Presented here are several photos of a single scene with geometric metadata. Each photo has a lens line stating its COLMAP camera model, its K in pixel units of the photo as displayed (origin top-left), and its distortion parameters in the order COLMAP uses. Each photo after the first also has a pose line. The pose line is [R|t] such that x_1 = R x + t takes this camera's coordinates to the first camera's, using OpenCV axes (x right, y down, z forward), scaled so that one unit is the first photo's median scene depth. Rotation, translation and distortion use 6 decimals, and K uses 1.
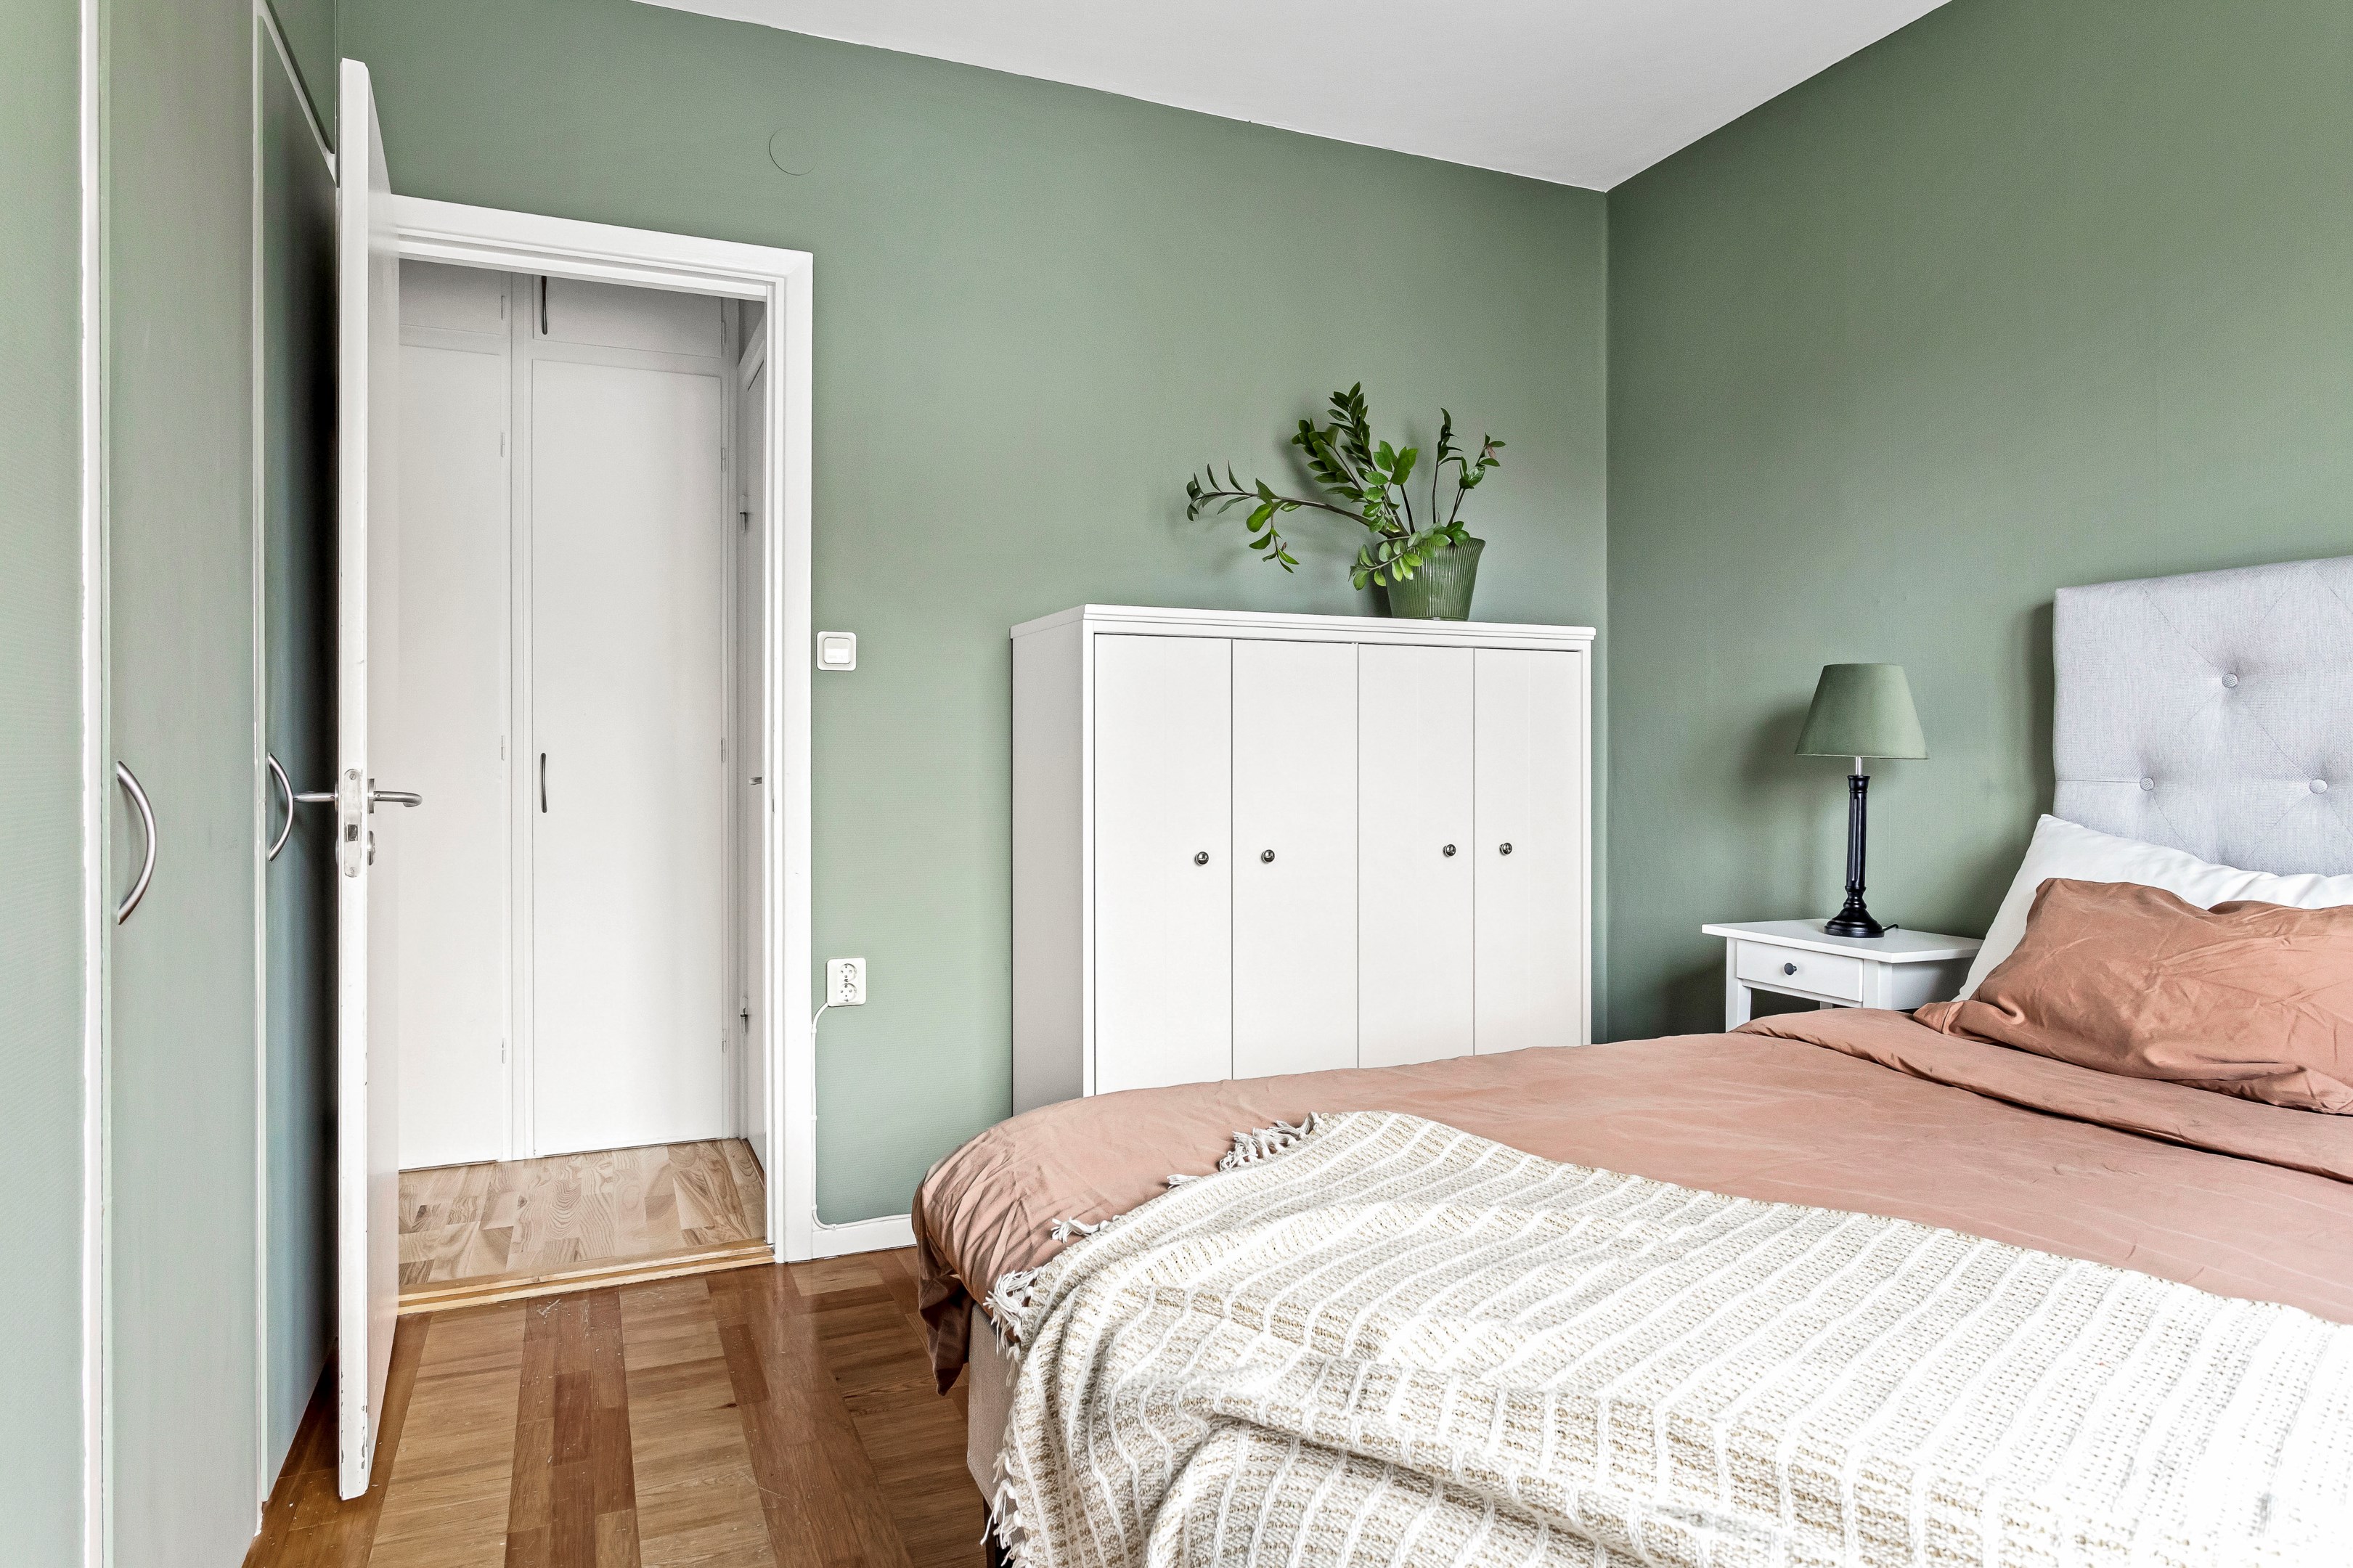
lens RADIAL K [[1385.0, 0, 1177.8], [0, 1385.0, 753.4], [0, 0, 1]] dist [0.000474, 0.000189]
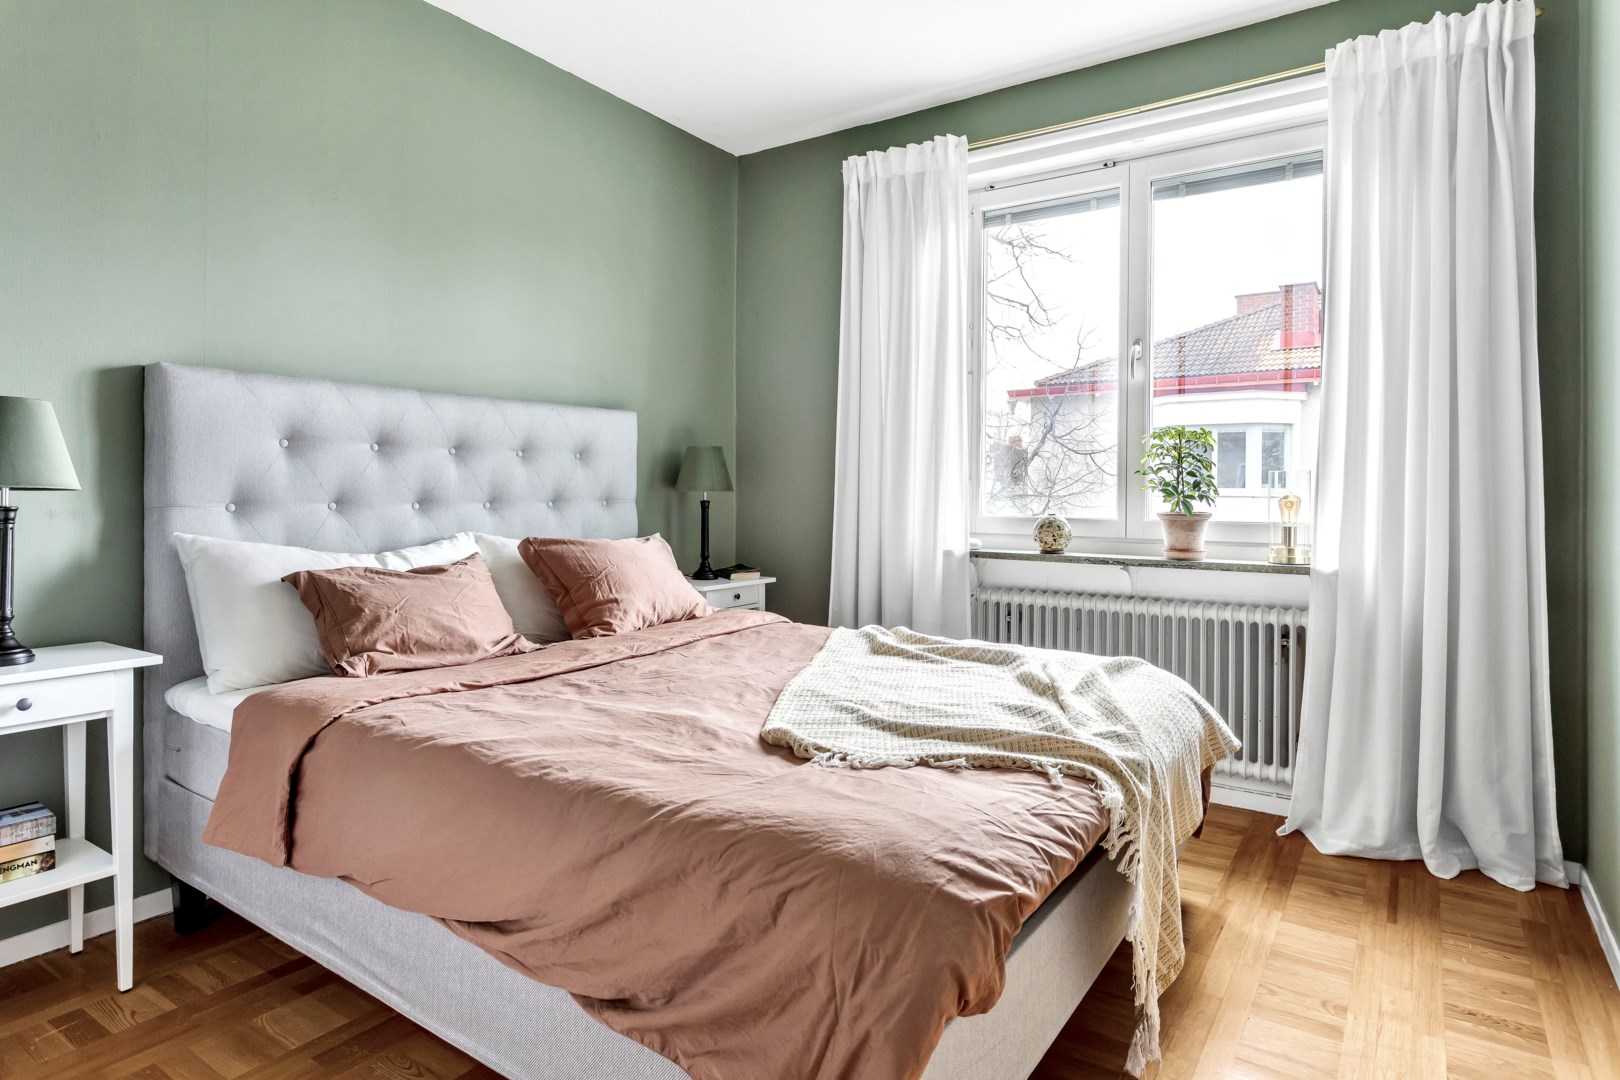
lens RADIAL K [[888.7, 0, 810.0], [0, 888.7, 540.0], [0, 0, 1]] dist [0.001151, 0.000255]
pose [[-0.534135, -0.033132, 0.844750, -0.502742], [-0.000298, 0.999239, 0.039002, 0.019655], [-0.845399, 0.020580, -0.533739, 1.140131]]
